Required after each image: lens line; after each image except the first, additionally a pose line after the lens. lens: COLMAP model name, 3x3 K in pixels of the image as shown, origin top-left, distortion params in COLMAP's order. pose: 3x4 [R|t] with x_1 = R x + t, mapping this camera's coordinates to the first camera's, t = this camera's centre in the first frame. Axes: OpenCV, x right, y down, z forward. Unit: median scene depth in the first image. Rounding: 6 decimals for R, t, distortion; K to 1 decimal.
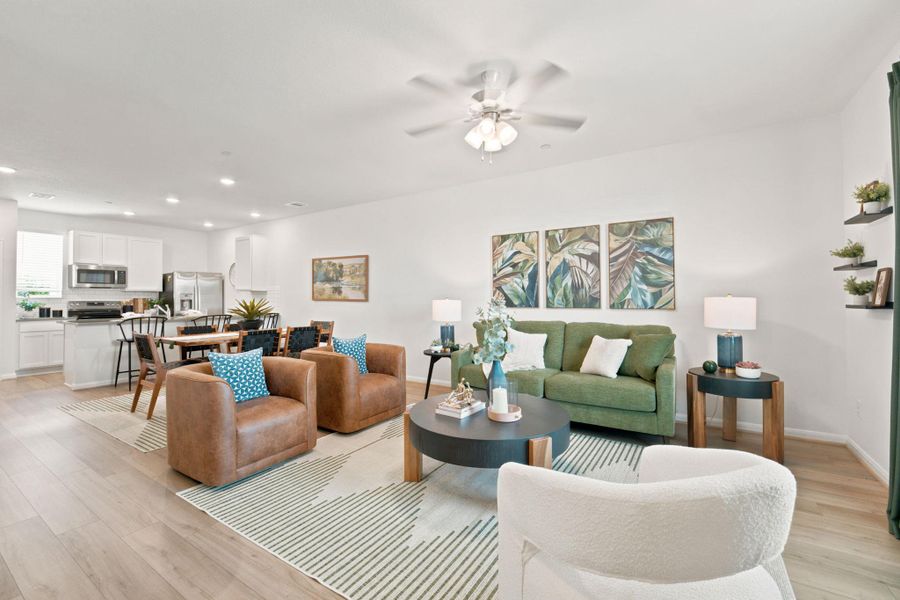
lens RADIAL K [[385.0, 0, 448.6], [0, 385.0, 297.3], [0, 0, 1]] dist [-0.000994, -0.000269]
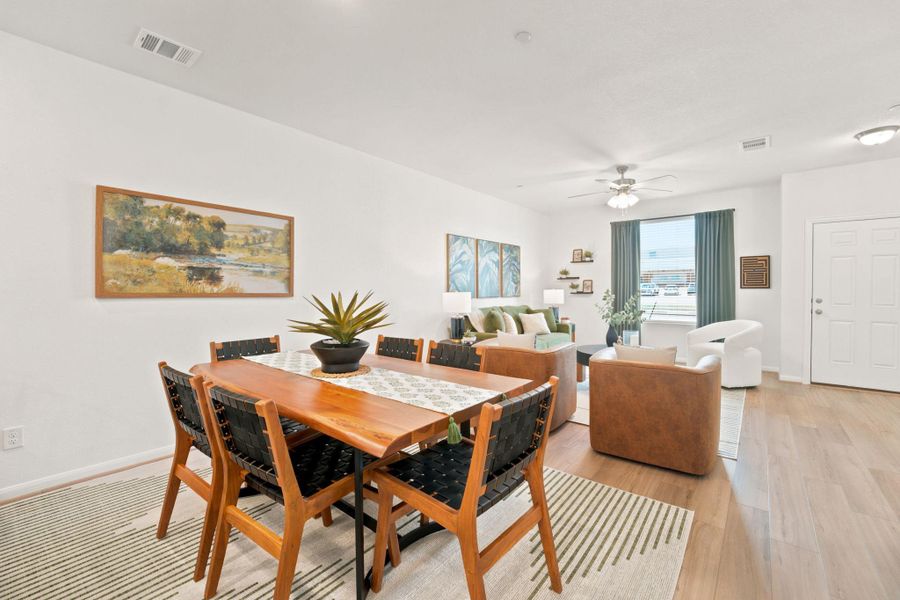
lens RADIAL K [[385.0, 0, 453.3], [0, 385.0, 294.5], [0, 0, 1]] dist [-0.000994, -0.000269]
pose [[0.084324, -0.010906, 0.996379, -0.717093], [0.001090, 0.999941, 0.010852, 0.001459], [-0.996438, 0.000171, 0.084331, 0.651068]]
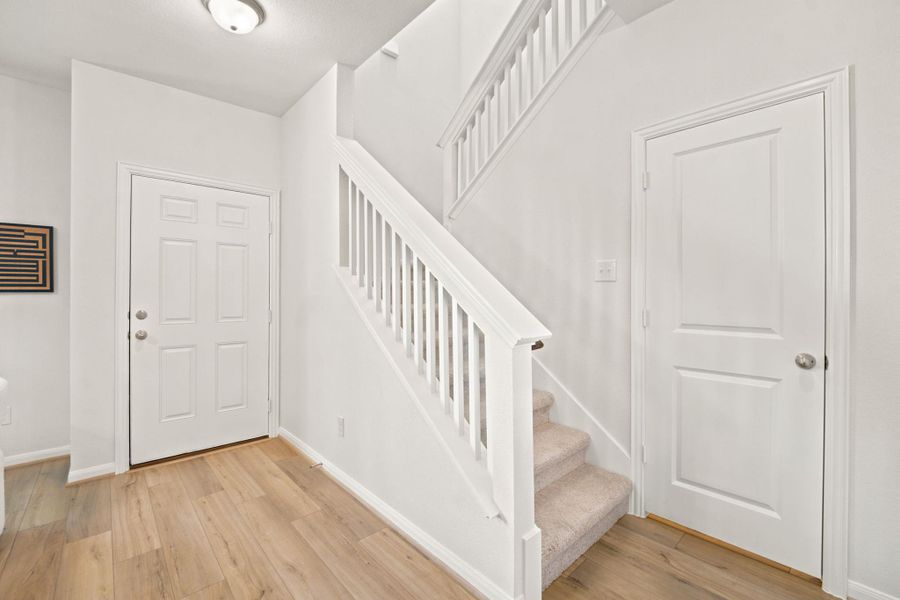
lens RADIAL K [[385.0, 0, 452.6], [0, 385.0, 296.6], [0, 0, 1]] dist [-0.000994, -0.000269]
pose [[-0.970370, 0.003065, 0.241604, -0.428267], [0.002697, 0.999995, -0.001853, 0.003880], [-0.241609, -0.001147, -0.970373, 0.405064]]
